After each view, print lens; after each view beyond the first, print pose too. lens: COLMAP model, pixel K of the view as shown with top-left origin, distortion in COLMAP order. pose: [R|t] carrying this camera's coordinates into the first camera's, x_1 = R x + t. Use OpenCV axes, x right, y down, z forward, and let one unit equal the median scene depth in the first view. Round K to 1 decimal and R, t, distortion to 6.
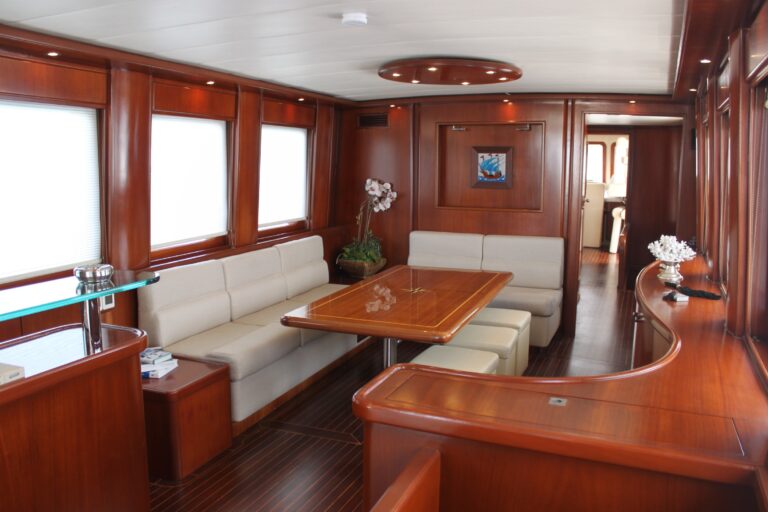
lens RADIAL K [[635.8, 0, 384.0], [0, 635.8, 255.6], [0, 0, 1]] dist [-0.088948, 0.004380]
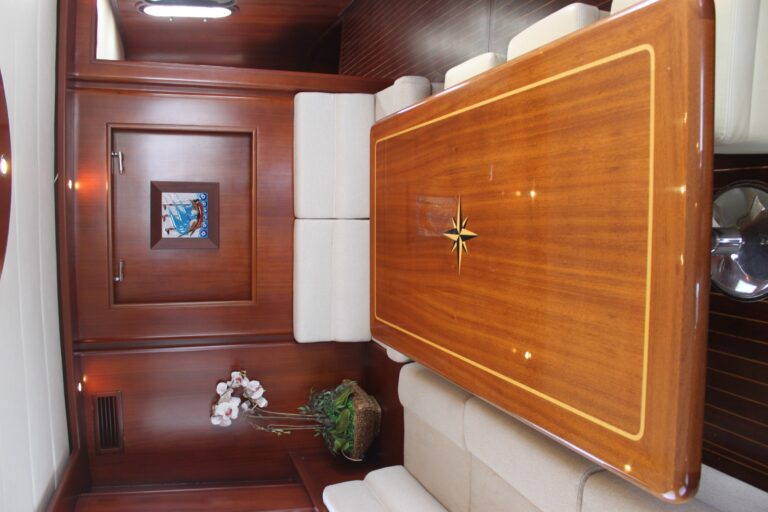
lens RADIAL K [[635.8, 0, 384.8], [0, 635.8, 256.4], [0, 0, 1]] dist [-0.088948, 0.004380]
pose [[-0.113775, -0.950395, 0.289489, -0.066504], [0.981919, -0.063196, 0.178441, -0.058317], [-0.151295, 0.304557, 0.940402, 0.392242]]
